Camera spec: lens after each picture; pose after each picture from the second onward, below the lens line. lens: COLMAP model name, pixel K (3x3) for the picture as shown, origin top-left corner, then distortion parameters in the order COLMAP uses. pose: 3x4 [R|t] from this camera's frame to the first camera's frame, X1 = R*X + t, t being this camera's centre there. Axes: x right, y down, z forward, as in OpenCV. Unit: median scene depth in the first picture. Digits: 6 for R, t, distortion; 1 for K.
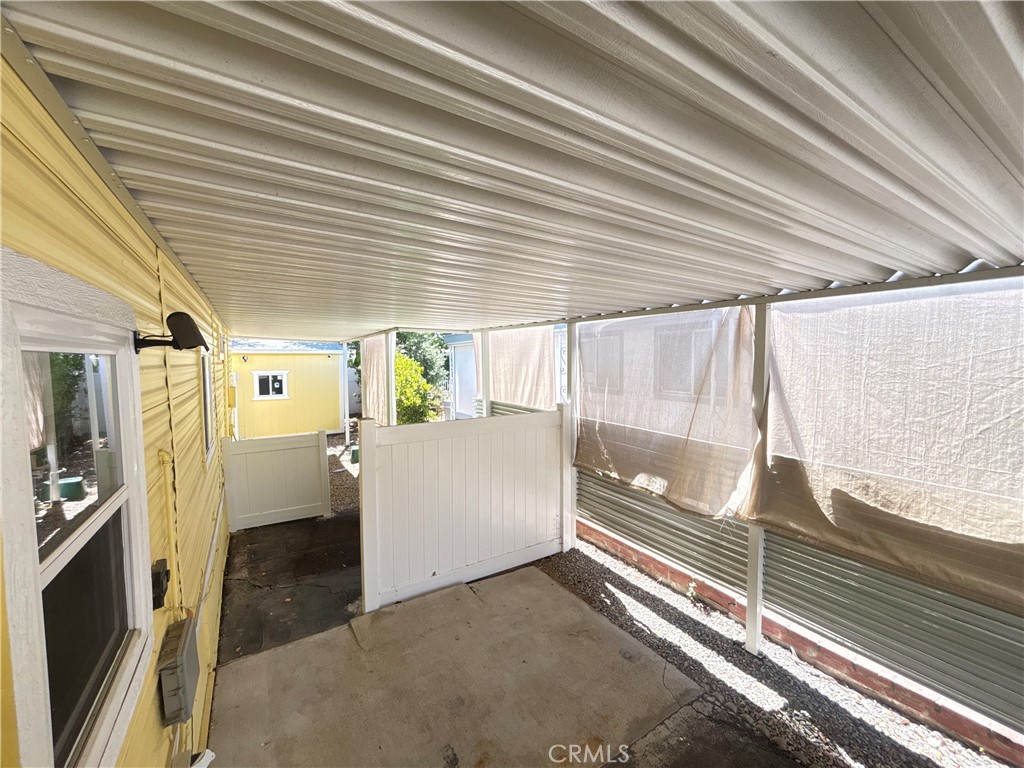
lens RADIAL K [[412.8, 0, 512.0], [0, 412.8, 384.0], [0, 0, 1]] dist [-0.000918, -0.000257]
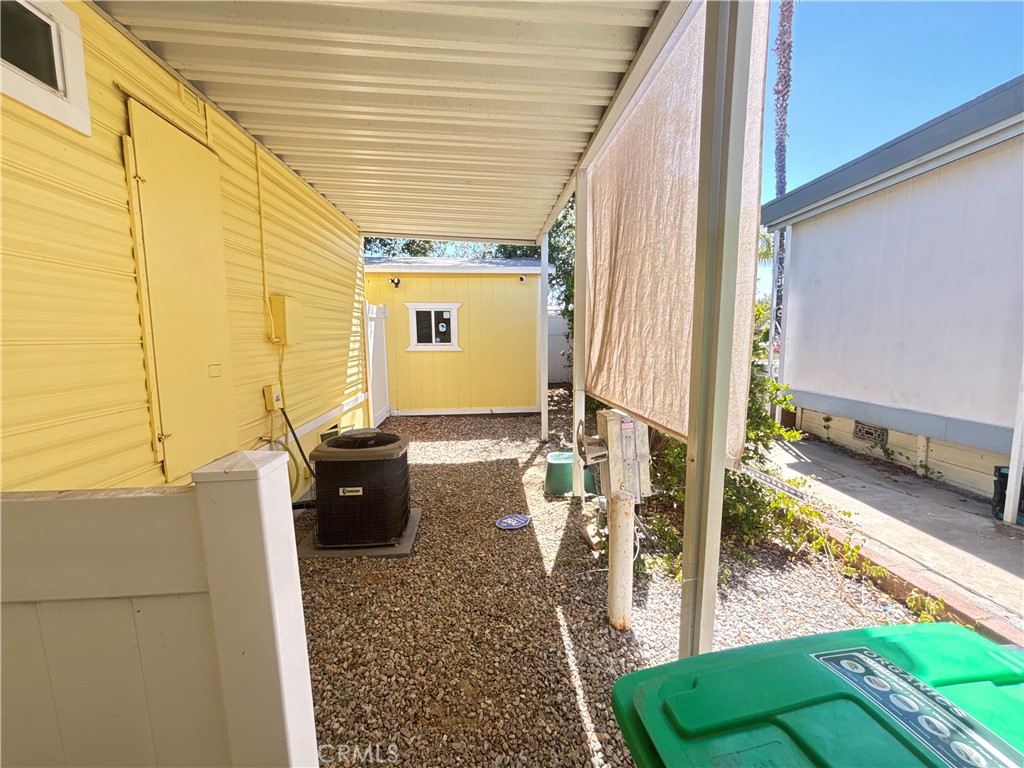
lens RADIAL K [[412.8, 0, 512.0], [0, 412.8, 384.0], [0, 0, 1]] dist [-0.000918, -0.000257]
pose [[0.882079, 0.065693, -0.466500, -0.187106], [-0.036645, 0.996797, 0.071080, 0.038872], [0.469675, -0.045604, 0.881661, 0.504106]]
